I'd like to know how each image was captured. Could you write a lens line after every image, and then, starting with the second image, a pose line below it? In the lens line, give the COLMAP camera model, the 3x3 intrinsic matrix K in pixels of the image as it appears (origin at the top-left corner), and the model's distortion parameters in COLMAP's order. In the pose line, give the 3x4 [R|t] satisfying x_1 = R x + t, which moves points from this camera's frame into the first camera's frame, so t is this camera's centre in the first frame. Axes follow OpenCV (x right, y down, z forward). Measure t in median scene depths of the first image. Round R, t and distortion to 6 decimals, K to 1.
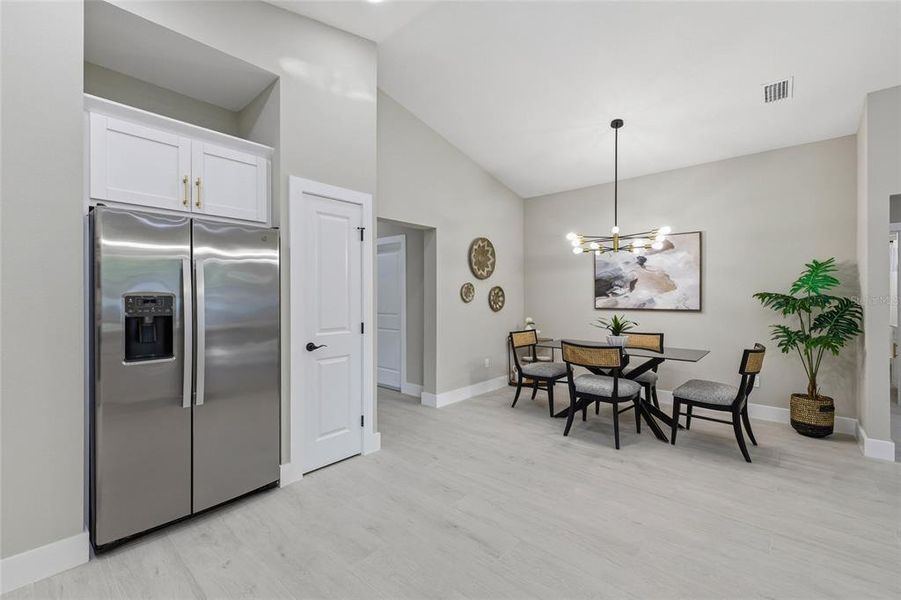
lens RADIAL K [[381.9, 0, 448.9], [0, 381.9, 298.2], [0, 0, 1]] dist [0.009914, -0.000607]
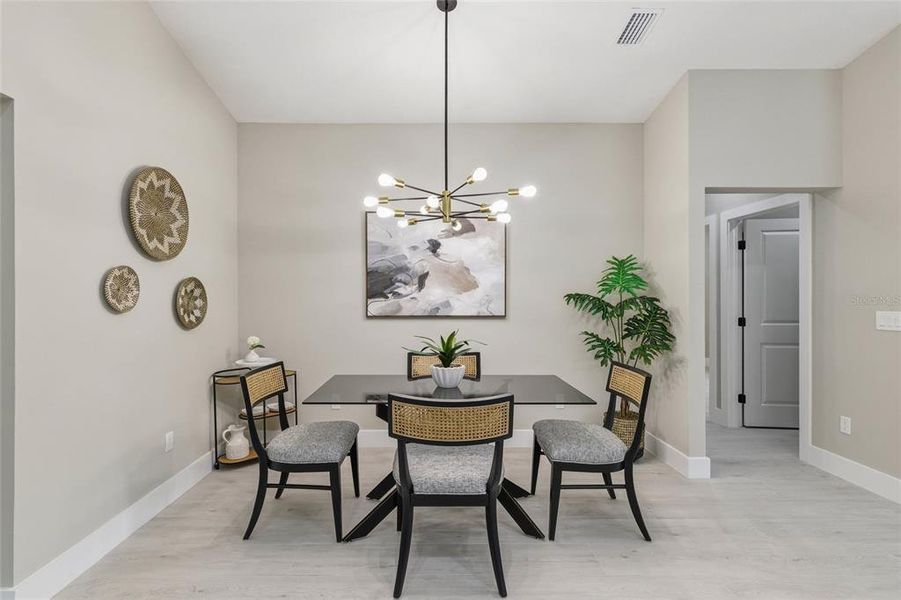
lens RADIAL K [[426.4, 0, 434.2], [0, 426.4, 297.6], [0, 0, 1]] dist [0.002358, -0.000262]
pose [[0.746807, -0.000888, 0.665040, -0.005645], [0.003197, 0.999992, -0.002255, -0.003356], [-0.665033, 0.003810, 0.746804, 0.434625]]
